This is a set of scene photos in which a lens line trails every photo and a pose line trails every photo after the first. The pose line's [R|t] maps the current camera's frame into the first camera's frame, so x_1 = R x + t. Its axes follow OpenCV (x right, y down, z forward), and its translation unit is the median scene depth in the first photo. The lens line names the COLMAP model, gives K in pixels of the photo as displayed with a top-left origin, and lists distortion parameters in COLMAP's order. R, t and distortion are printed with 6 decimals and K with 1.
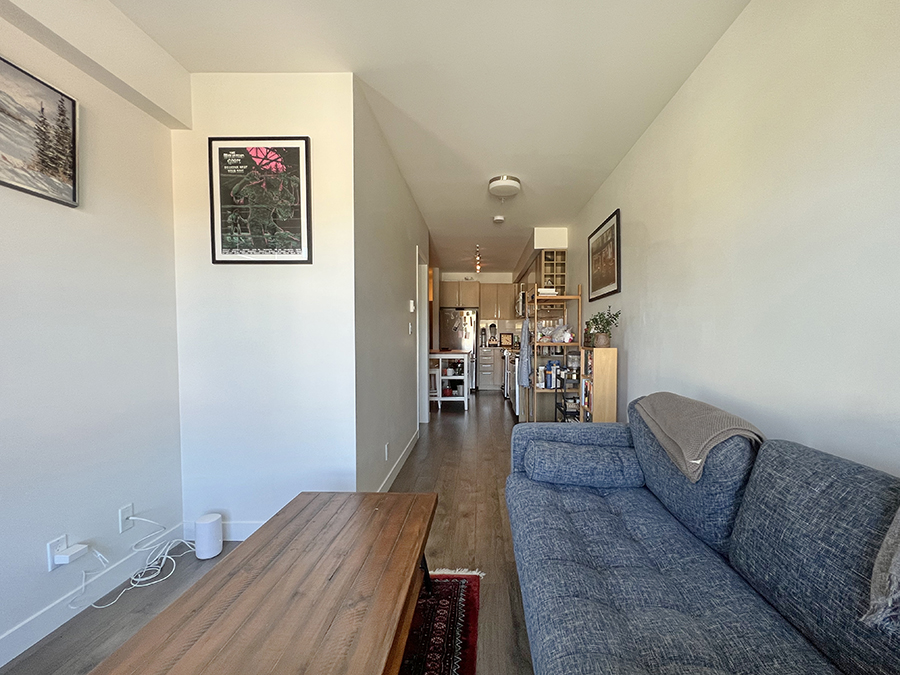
lens RADIAL K [[408.3, 0, 475.3], [0, 408.3, 356.0], [0, 0, 1]] dist [-0.000728, -0.000190]
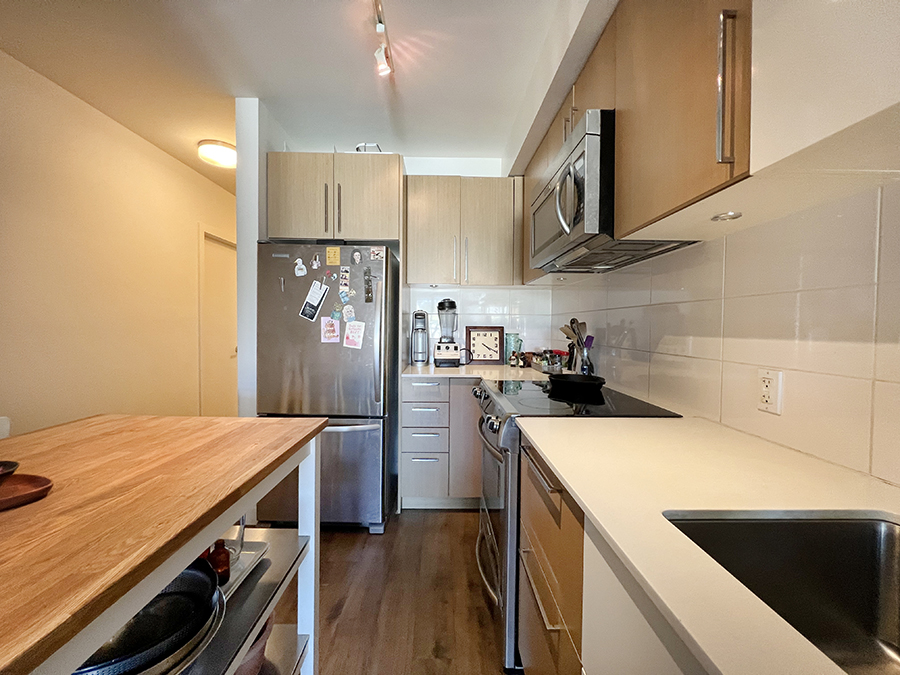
lens RADIAL K [[361.0, 0, 448.8], [0, 361.0, 335.1], [0, 0, 1]] dist [-0.000872, 0.000034]
pose [[0.999266, 0.004698, 0.038025, 0.137029], [-0.003684, 0.999637, -0.026695, -0.166547], [-0.038137, 0.026535, 0.998920, 2.866390]]
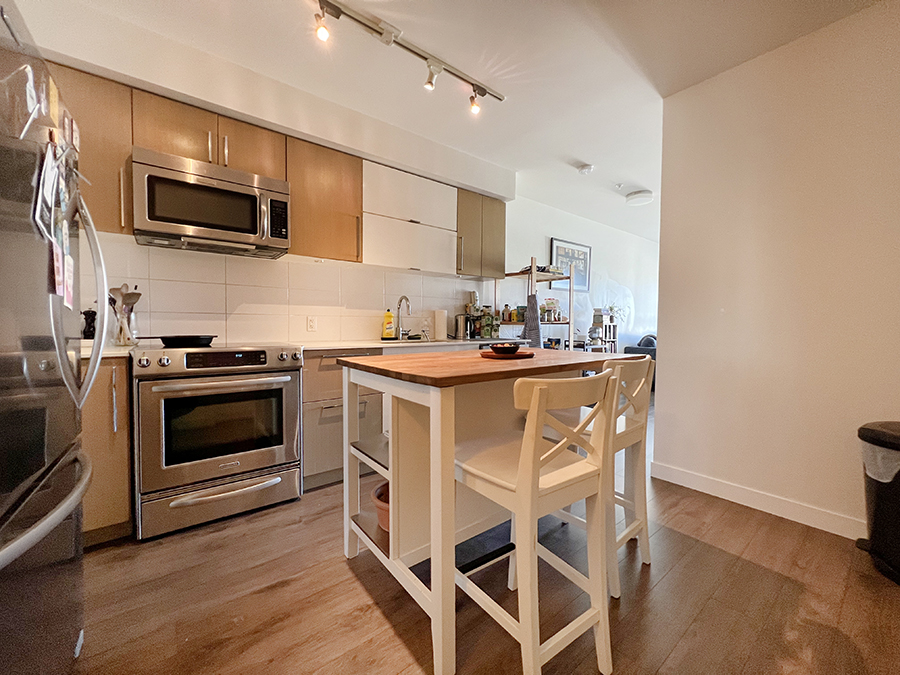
lens RADIAL K [[361.0, 0, 448.8], [0, 361.0, 335.1], [0, 0, 1]] dist [-0.000872, 0.000034]
pose [[-0.623811, -0.022019, 0.781265, -0.754952], [0.035610, 0.997764, 0.056554, -0.126271], [-0.780763, 0.063100, -0.621632, 3.725351]]
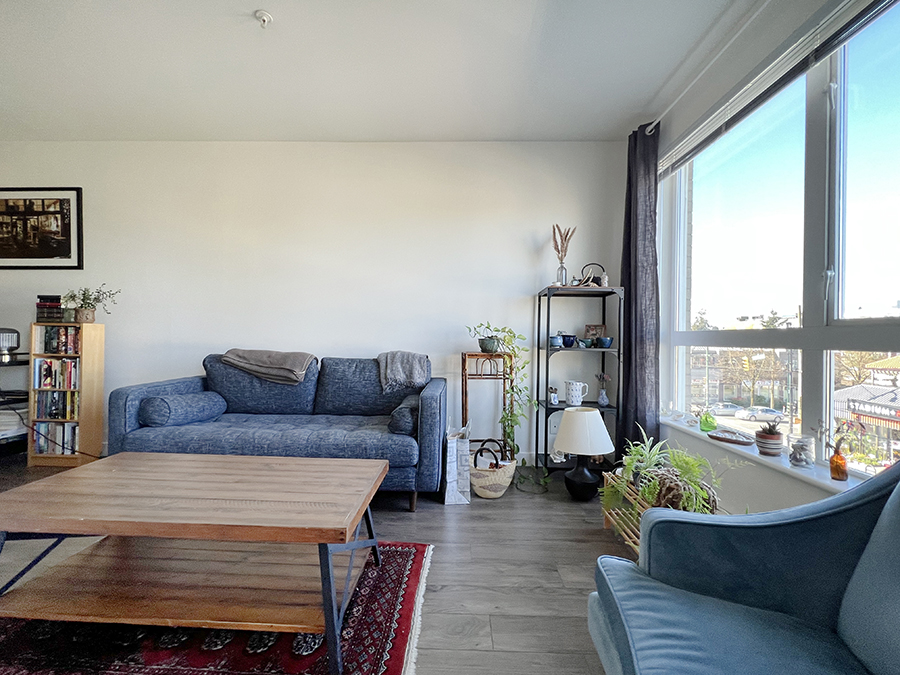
lens RADIAL K [[380.3, 0, 448.6], [0, 380.3, 335.0], [0, 0, 1]] dist [-0.000799, 0.000087]
pose [[0.015551, 0.003536, 0.999873, -0.859168], [0.036111, 0.999339, -0.004096, 0.062785], [-0.999227, 0.036170, 0.015413, 0.132104]]
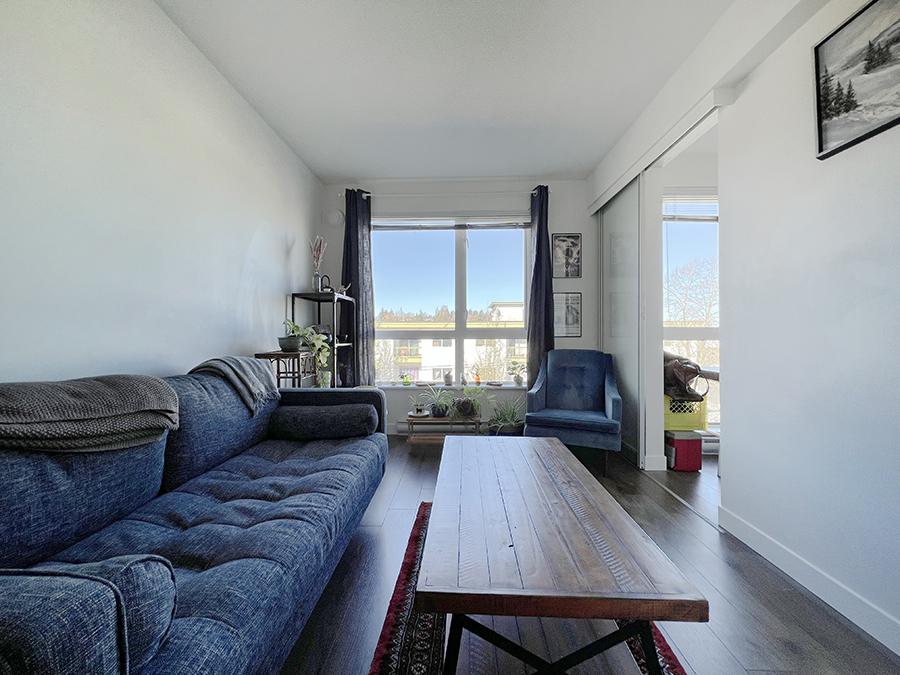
lens RADIAL K [[361.0, 0, 448.8], [0, 361.0, 335.1], [0, 0, 1]] dist [-0.000872, 0.000034]
pose [[-0.999818, -0.002925, 0.018833, -0.114752], [-0.002046, 0.998915, 0.046523, 0.010934], [-0.018949, 0.046476, -0.998740, 1.169219]]
